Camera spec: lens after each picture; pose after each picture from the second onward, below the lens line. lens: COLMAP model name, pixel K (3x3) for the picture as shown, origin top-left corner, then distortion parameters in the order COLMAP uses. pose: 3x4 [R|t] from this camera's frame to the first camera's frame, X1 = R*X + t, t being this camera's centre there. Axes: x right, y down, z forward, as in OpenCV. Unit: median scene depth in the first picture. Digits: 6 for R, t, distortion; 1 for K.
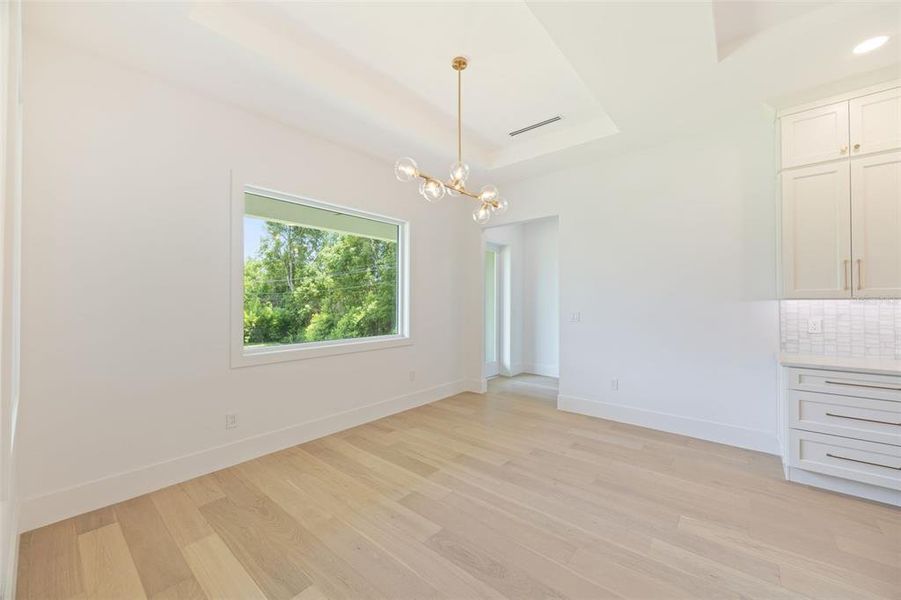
lens RADIAL K [[352.3, 0, 450.5], [0, 352.3, 300.0], [0, 0, 1]] dist [-0.000192, 0.000051]
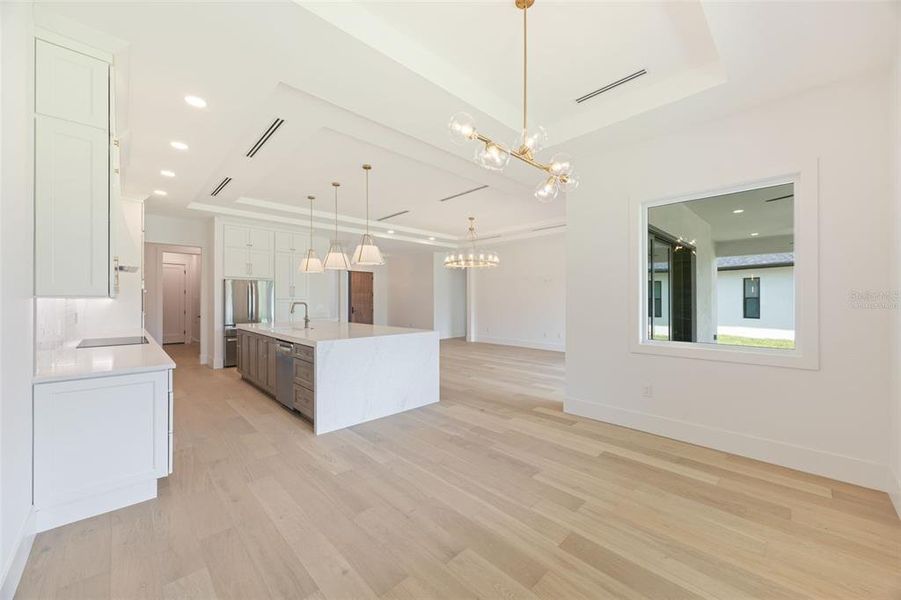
lens RADIAL K [[334.7, 0, 449.0], [0, 334.7, 303.6], [0, 0, 1]] dist [-0.002514, -0.000413]
pose [[-0.995032, -0.003875, 0.099476, 0.059507], [-0.002517, 0.999902, 0.013774, 0.000772], [-0.099520, 0.013455, -0.994945, 0.835768]]
